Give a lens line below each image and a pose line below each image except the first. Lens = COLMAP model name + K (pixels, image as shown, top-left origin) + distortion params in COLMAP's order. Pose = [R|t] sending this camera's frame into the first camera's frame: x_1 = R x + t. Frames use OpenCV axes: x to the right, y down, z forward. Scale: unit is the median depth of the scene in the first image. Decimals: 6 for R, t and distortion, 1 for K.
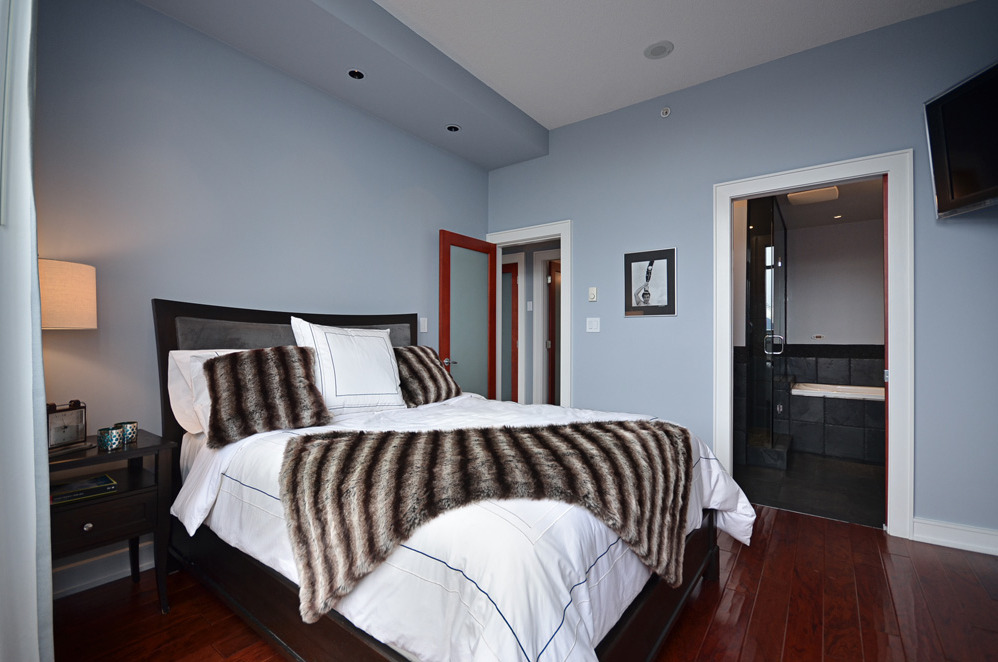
lens RADIAL K [[436.9, 0, 499.0], [0, 436.9, 331.0], [0, 0, 1]] dist [-0.000437, -0.000026]
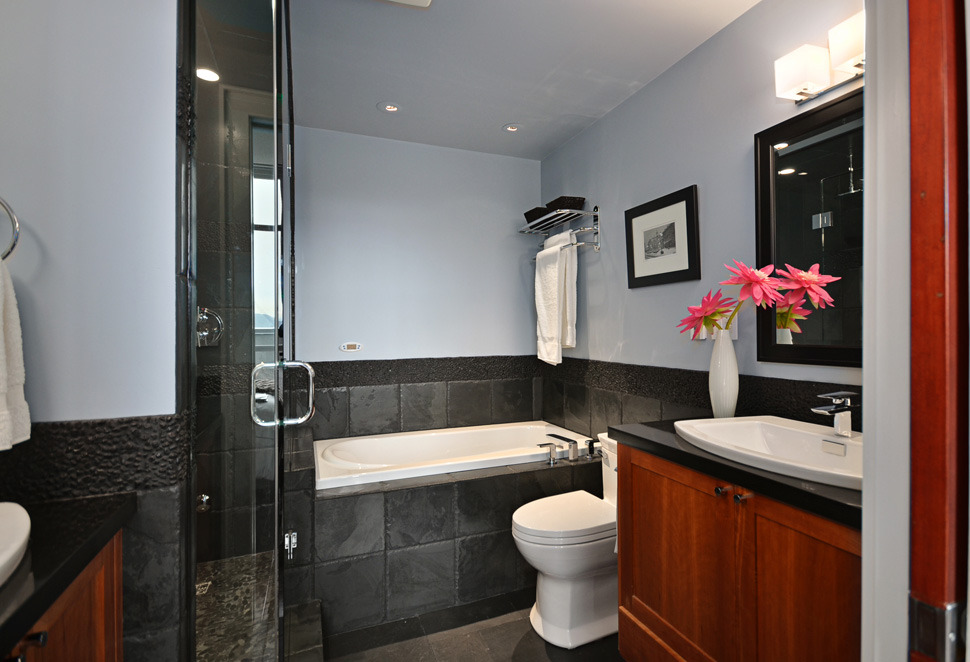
lens RADIAL K [[465.2, 0, 485.0], [0, 465.2, 331.0], [0, 0, 1]] dist [0.000981, 0.000110]
pose [[0.527187, -0.005938, 0.849729, 0.397541], [0.002025, 0.999982, 0.005732, -0.008820], [-0.849747, -0.001301, 0.527189, 0.658441]]
